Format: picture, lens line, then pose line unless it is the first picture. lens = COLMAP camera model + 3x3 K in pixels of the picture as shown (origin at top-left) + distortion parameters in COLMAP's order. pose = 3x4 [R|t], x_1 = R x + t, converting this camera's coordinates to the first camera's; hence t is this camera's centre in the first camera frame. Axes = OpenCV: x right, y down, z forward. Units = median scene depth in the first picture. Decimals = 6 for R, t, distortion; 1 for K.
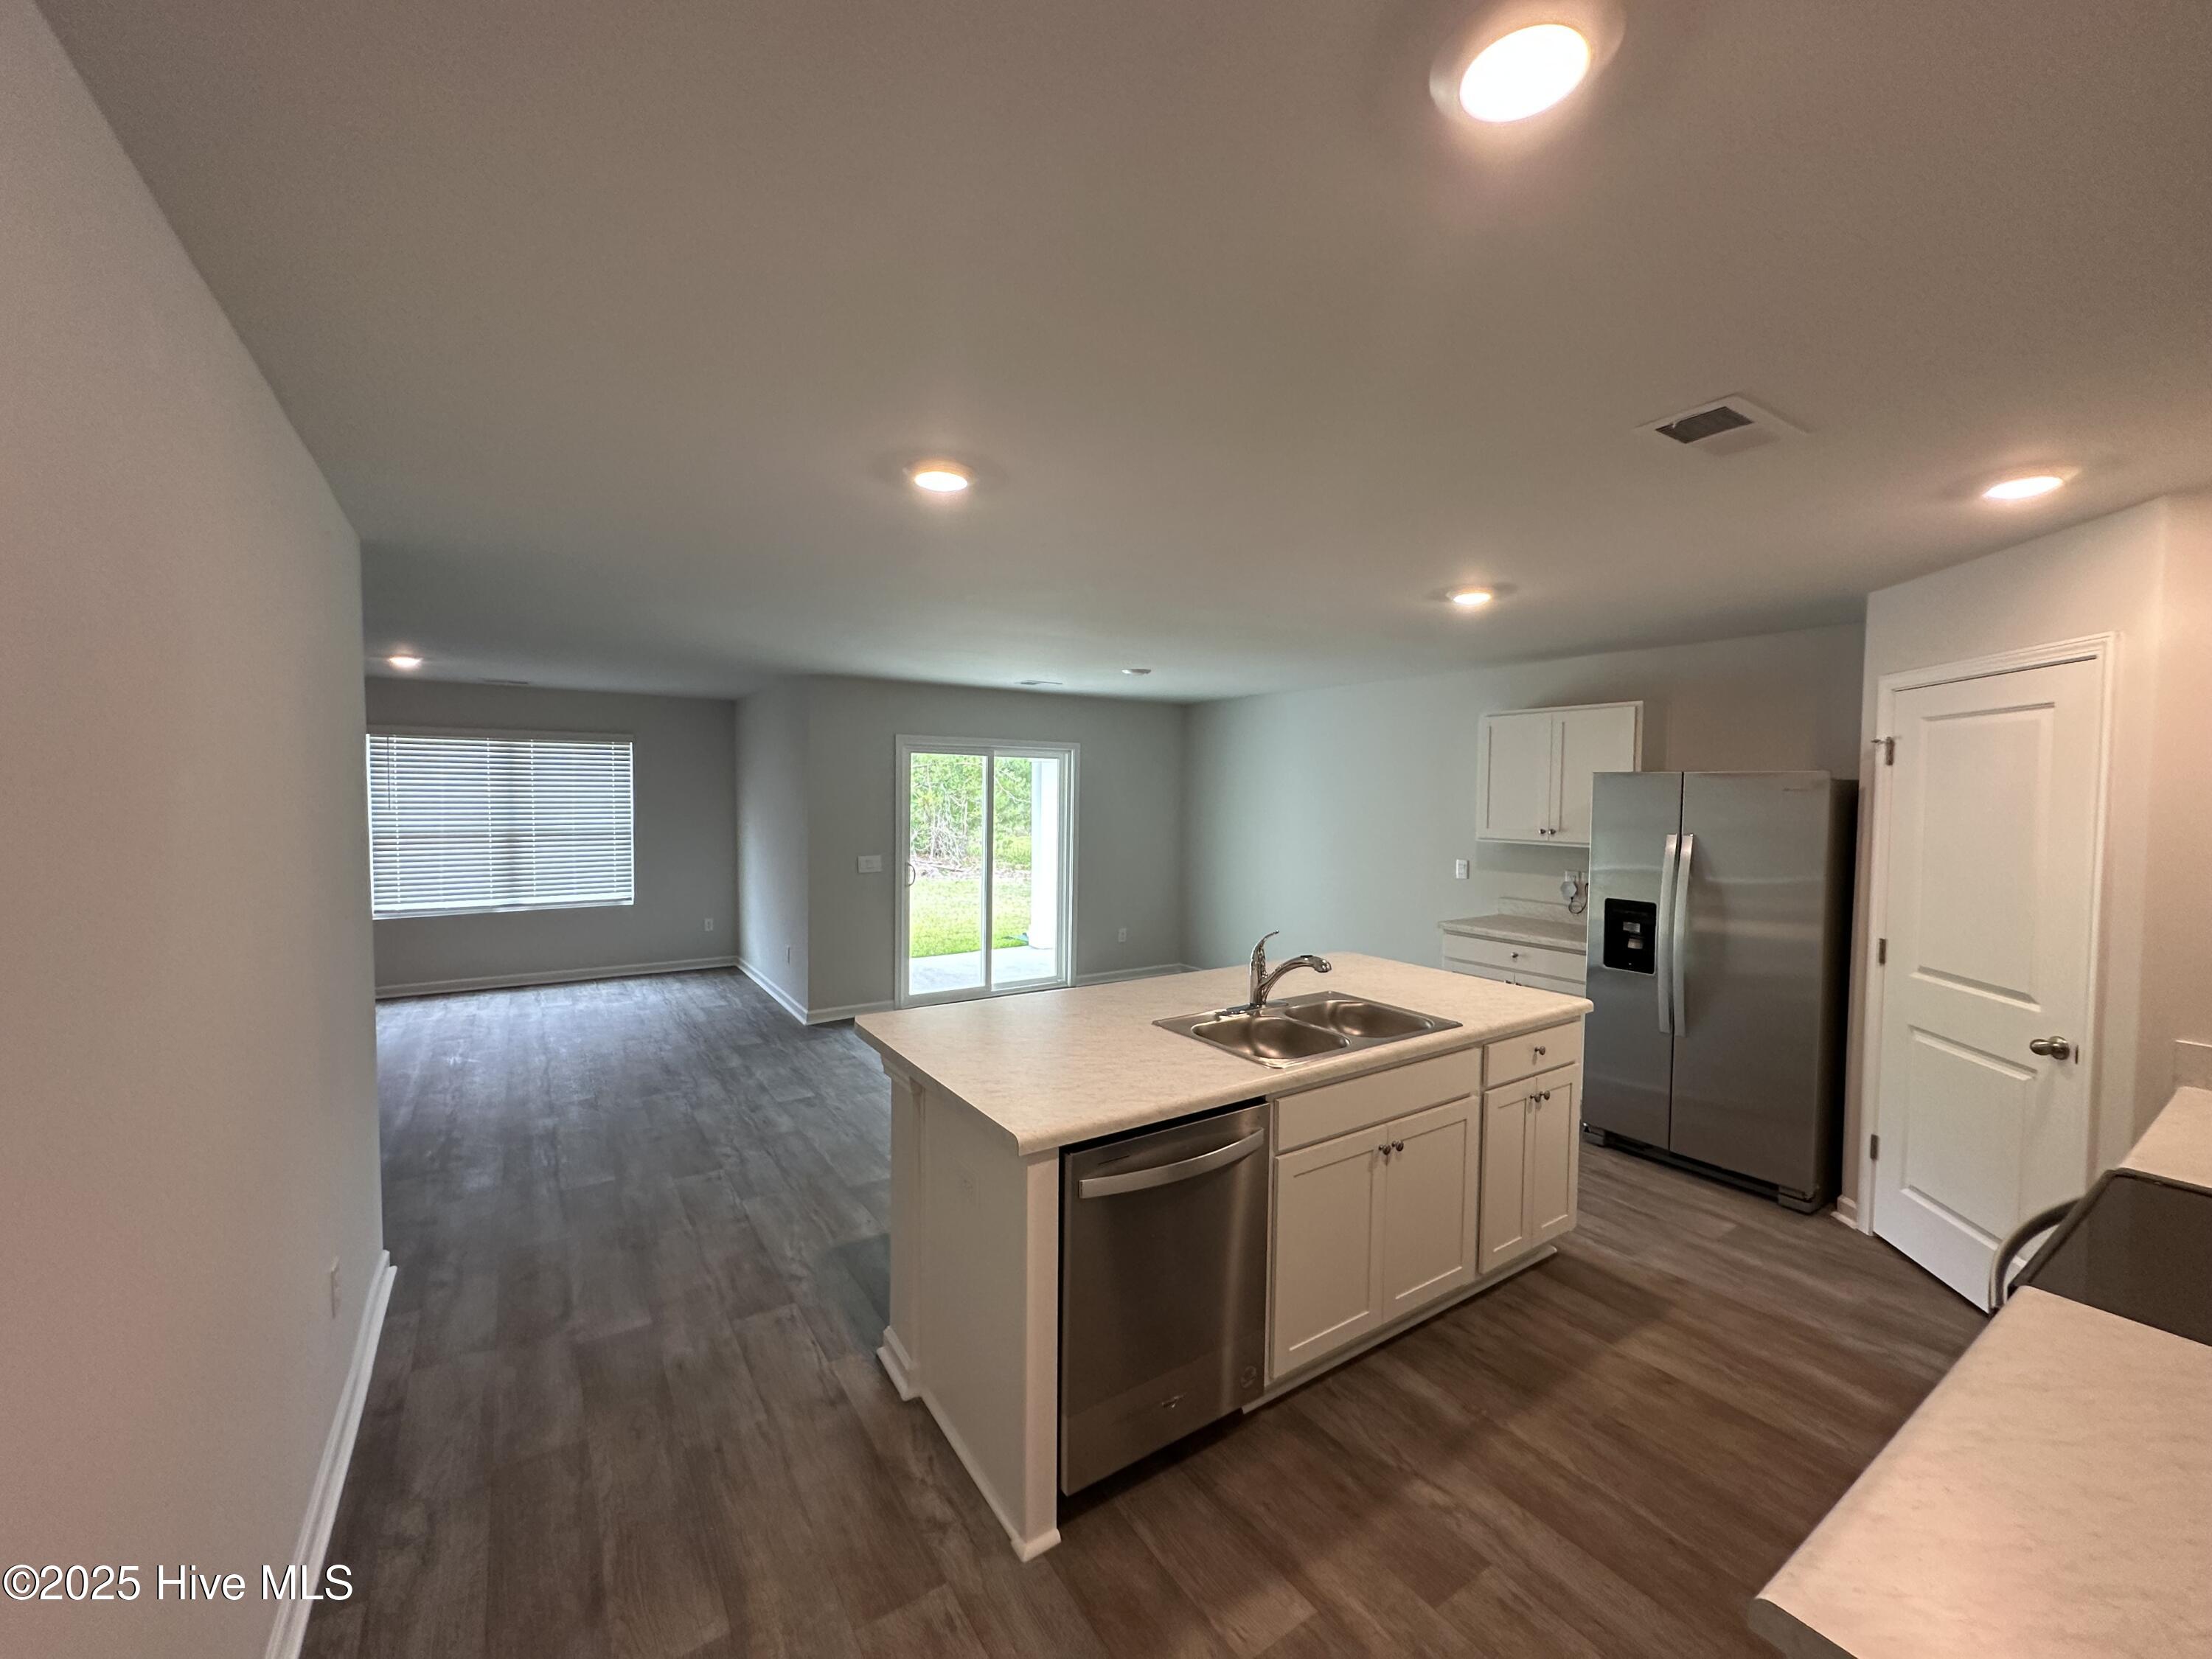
lens RADIAL K [[878.1, 0, 1112.1], [0, 878.1, 818.3], [0, 0, 1]] dist [-0.002523, 0.000682]
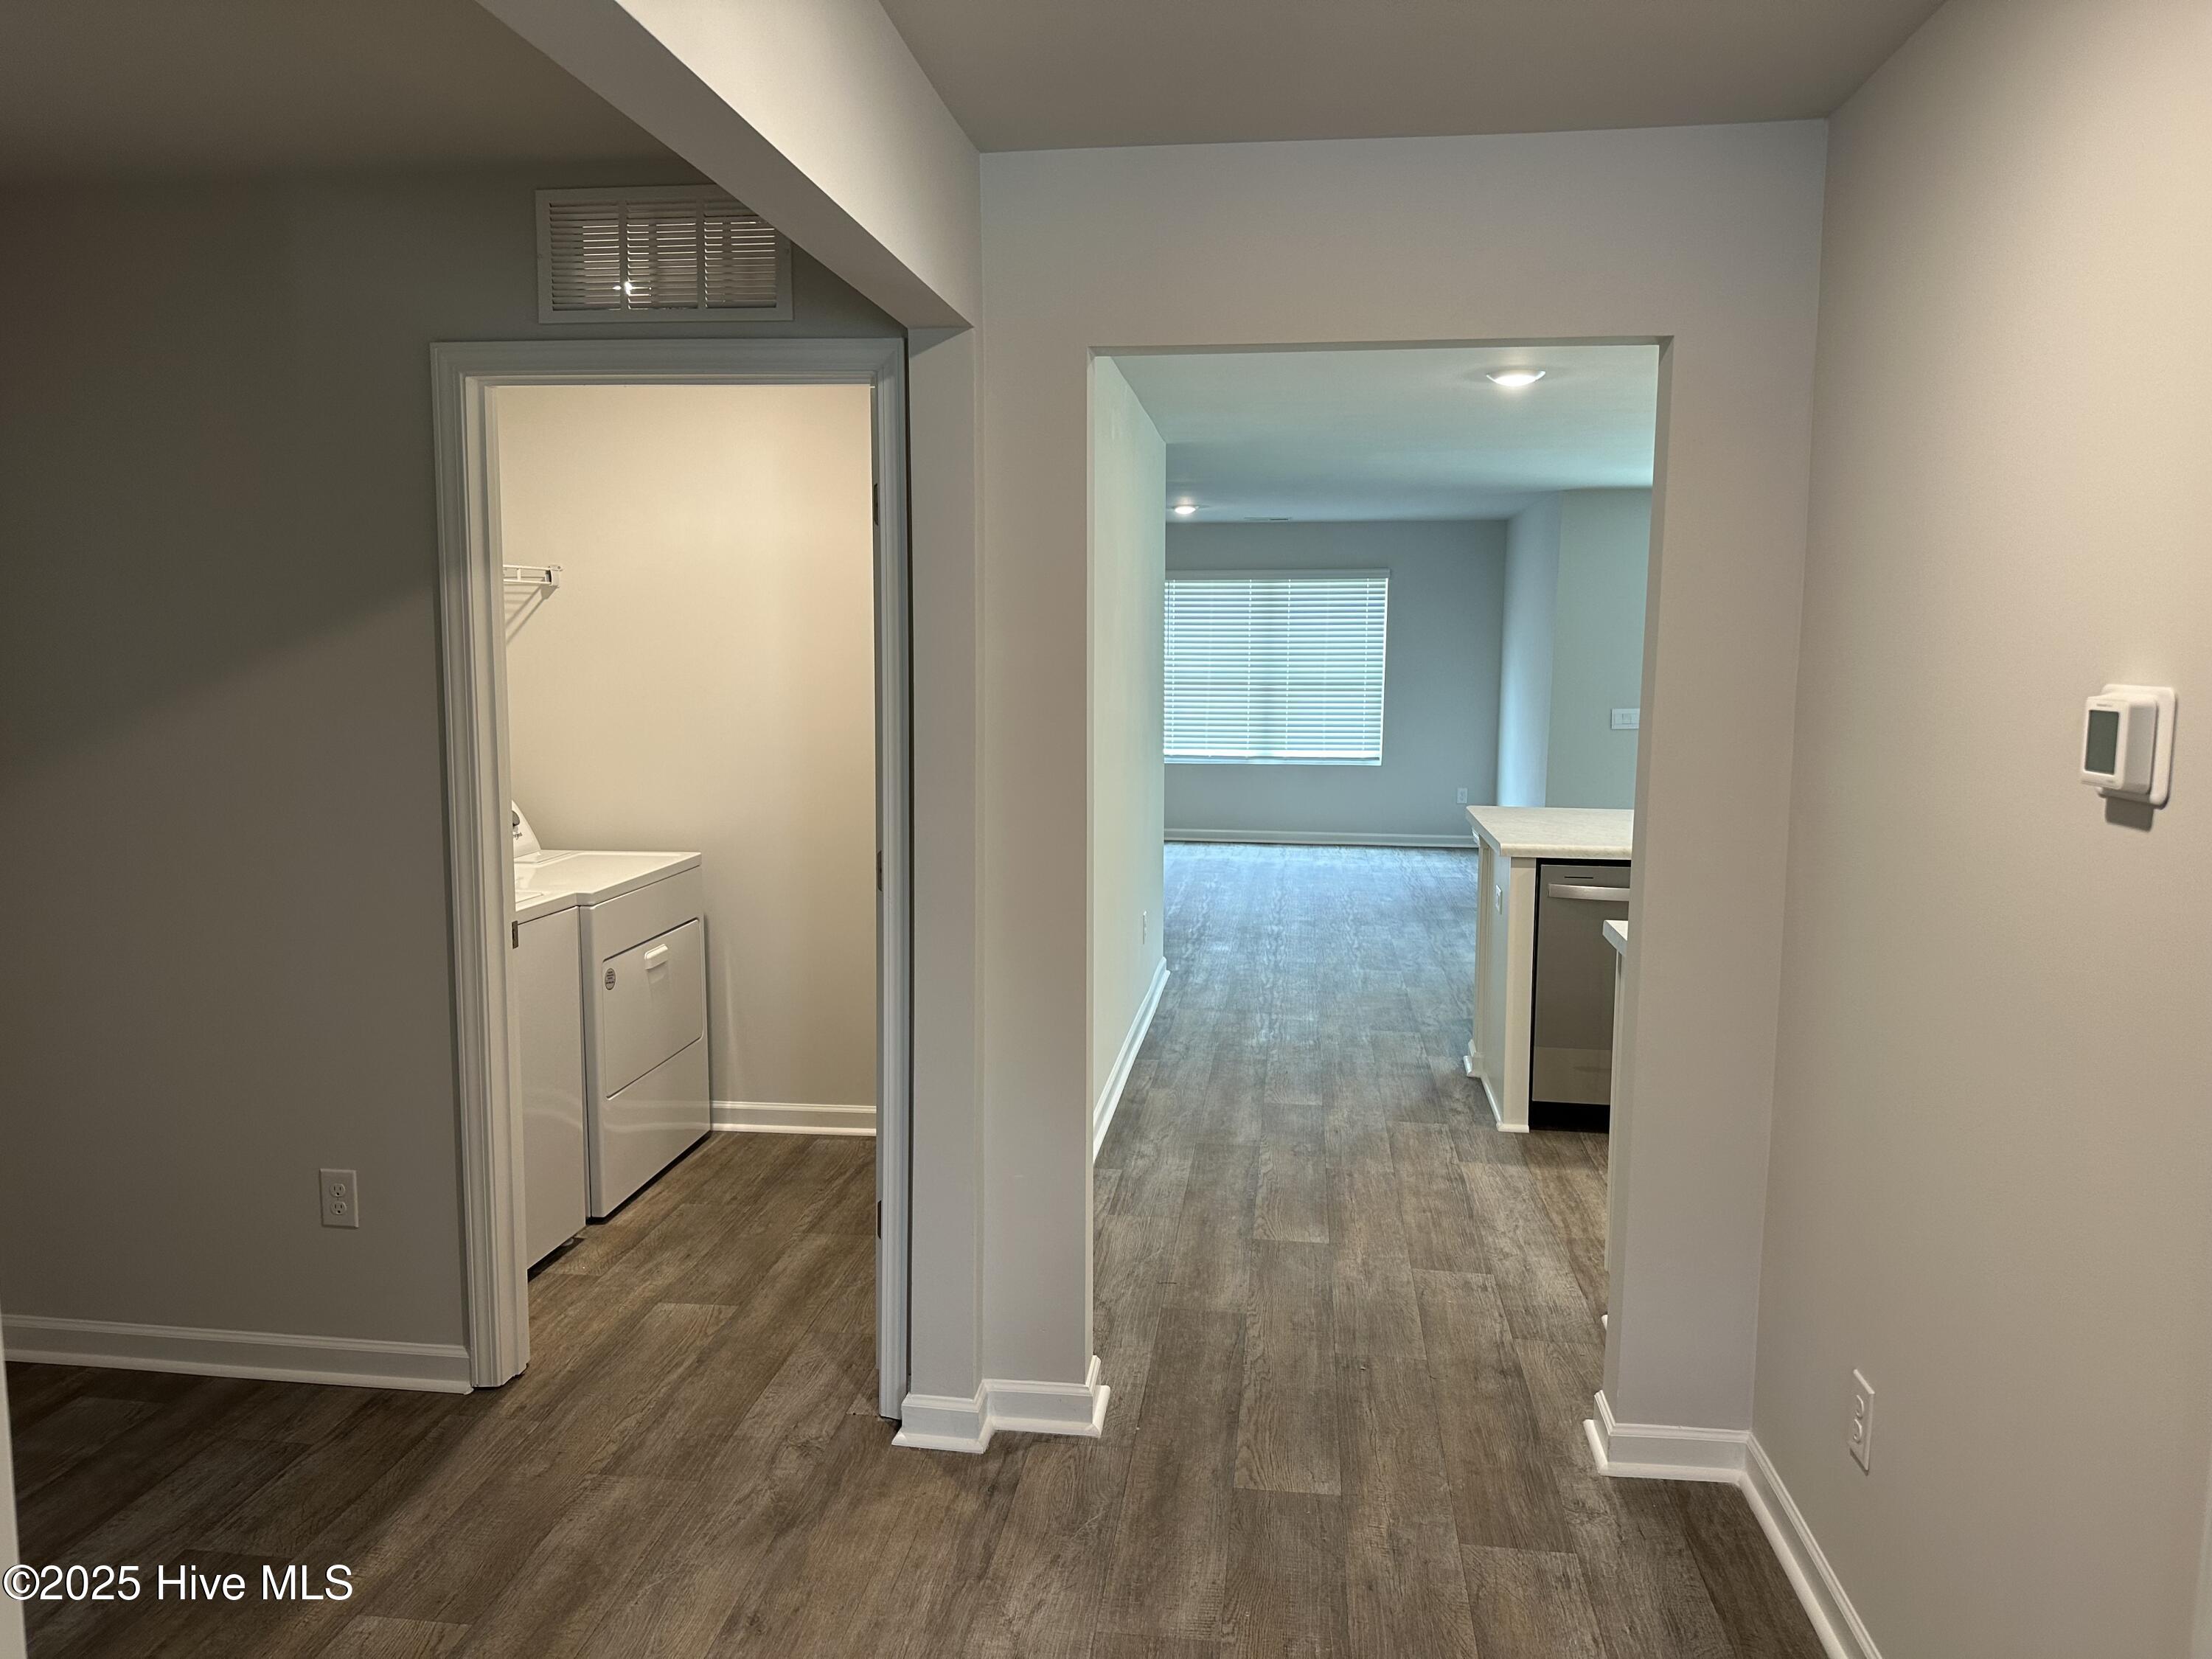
lens RADIAL K [[1534.7, 0, 1039.9], [0, 1534.7, 859.4], [0, 0, 1]] dist [-0.018663, -0.012174]
pose [[0.721928, 0.086661, -0.686520, 0.430974], [-0.014067, 0.993760, 0.110652, 0.043851], [0.691825, -0.070226, 0.718642, -0.549590]]
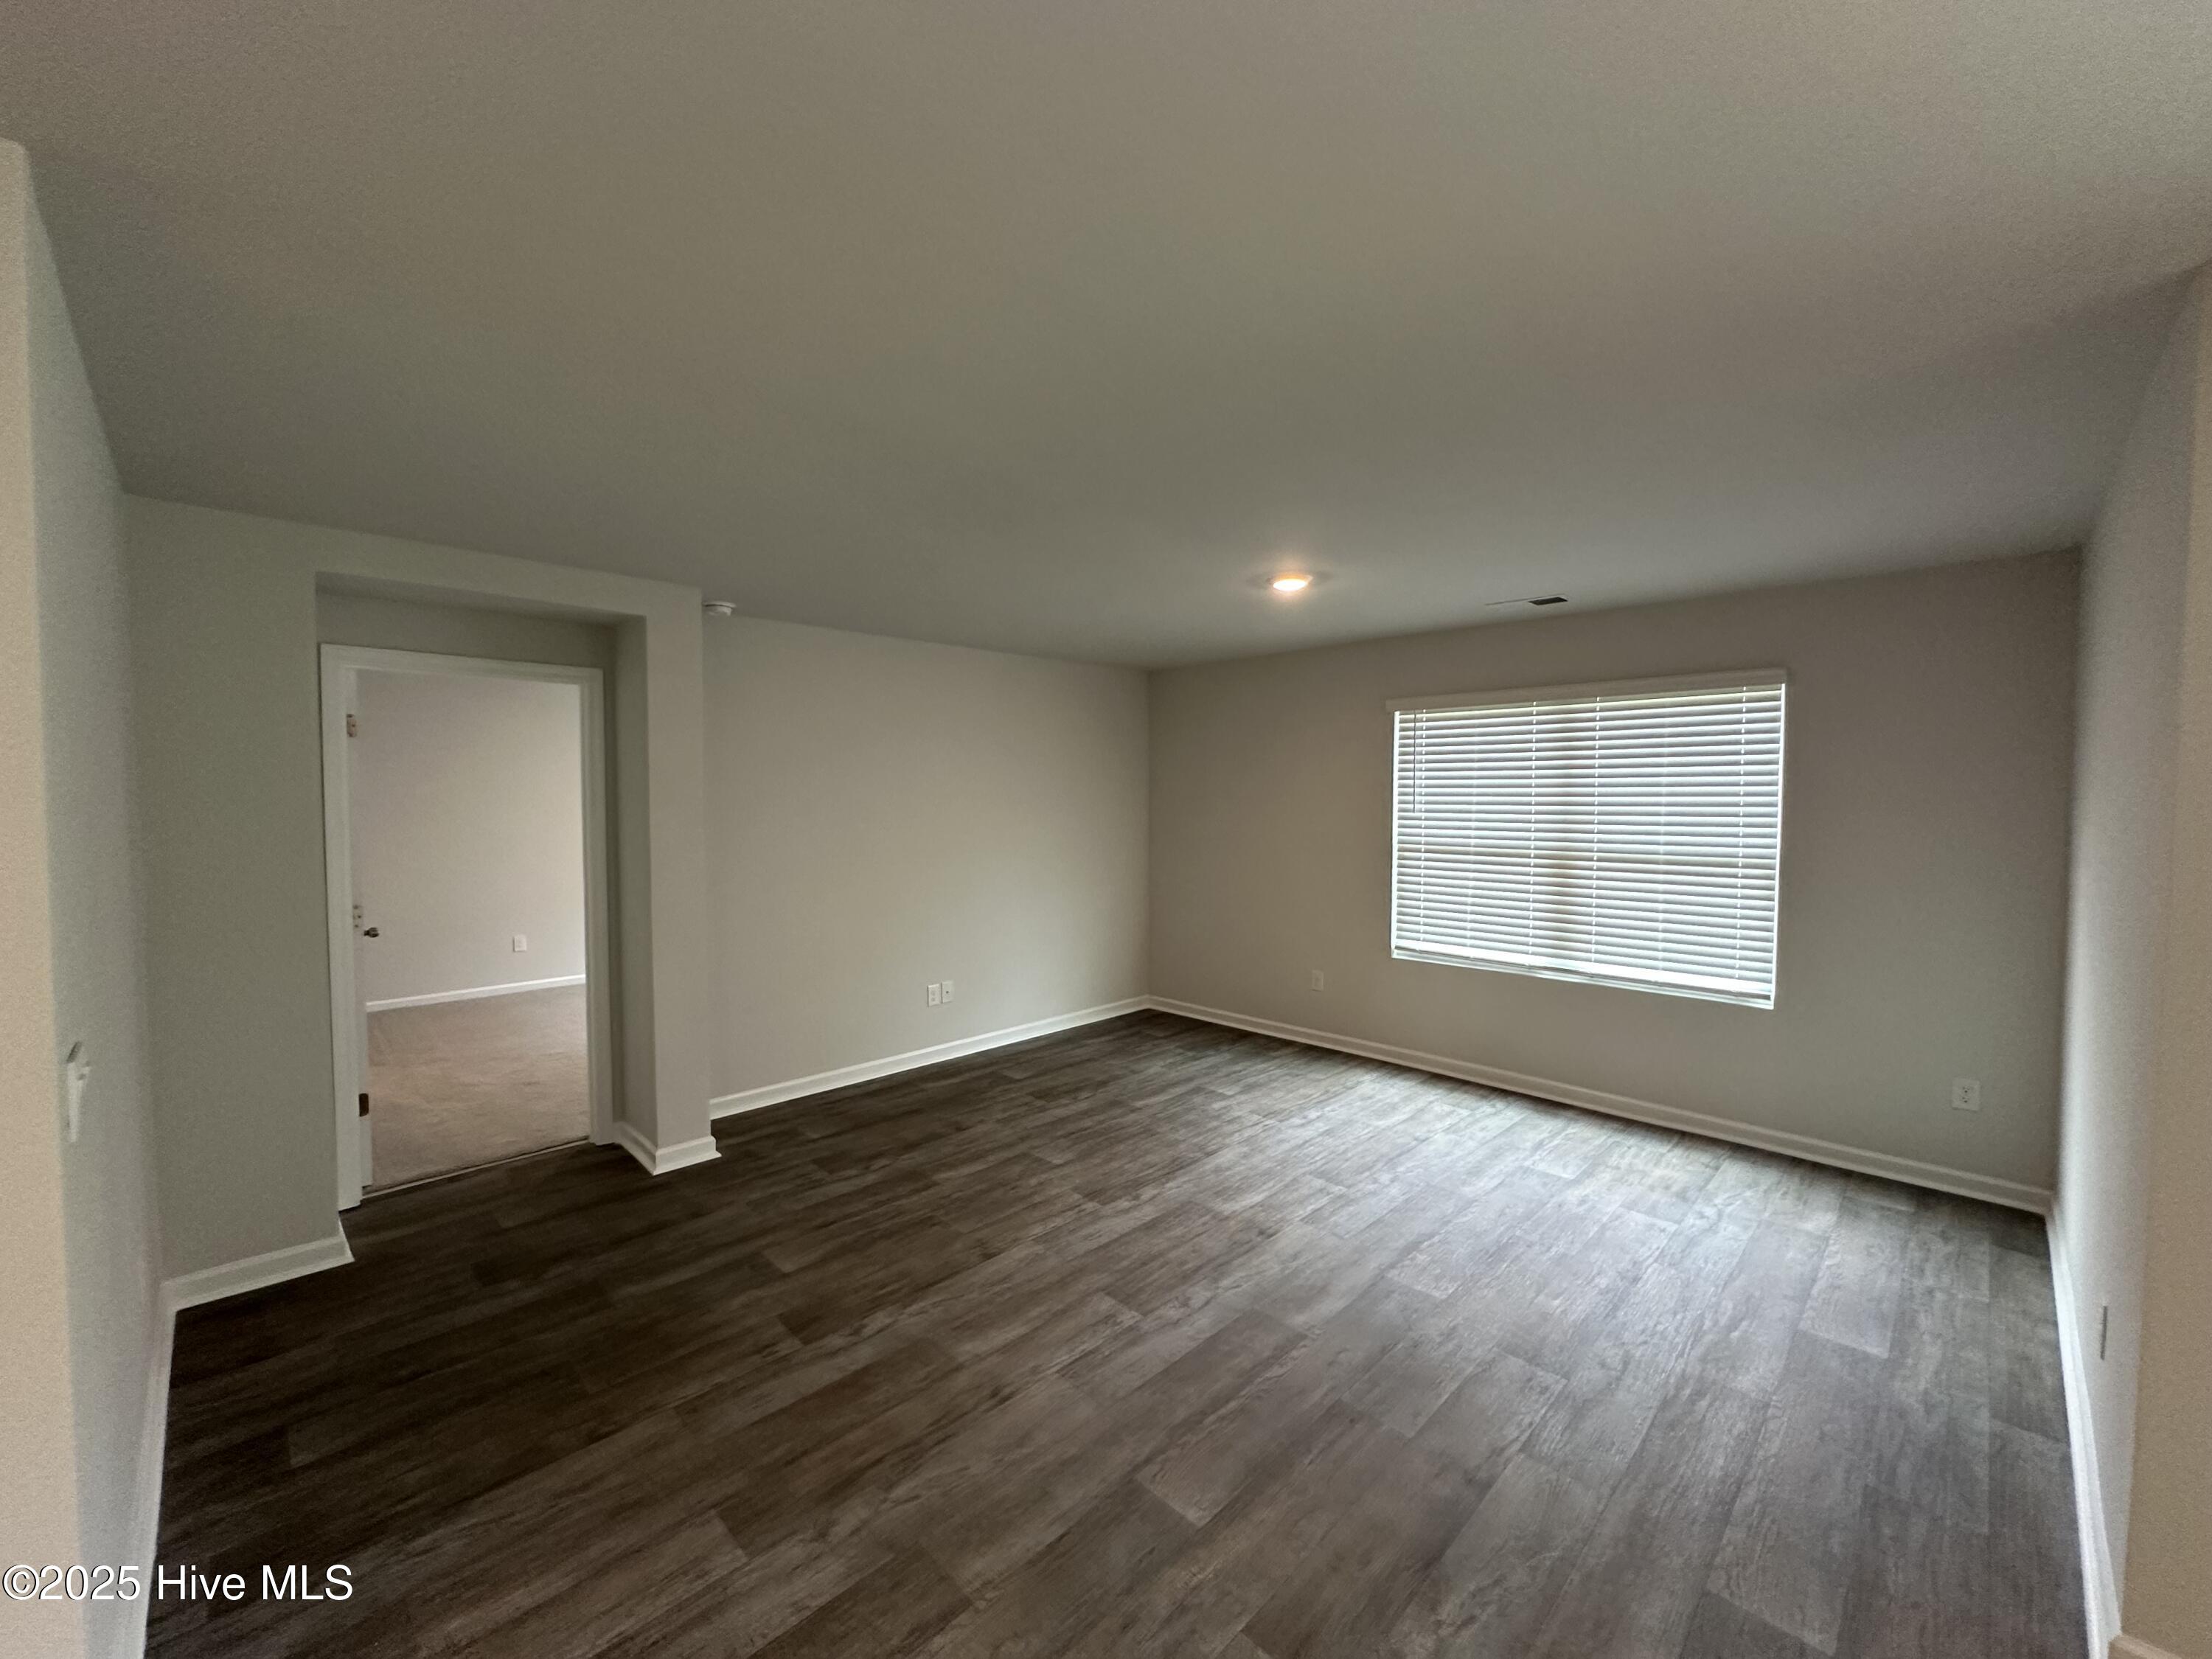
lens RADIAL K [[878.1, 0, 1102.1], [0, 878.1, 839.7], [0, 0, 1]] dist [-0.002523, 0.000682]
pose [[0.185344, 0.042659, -0.981747, -0.215239], [-0.027642, 0.998888, 0.038185, -0.011707], [0.982285, 0.020060, 0.186317, 0.869516]]
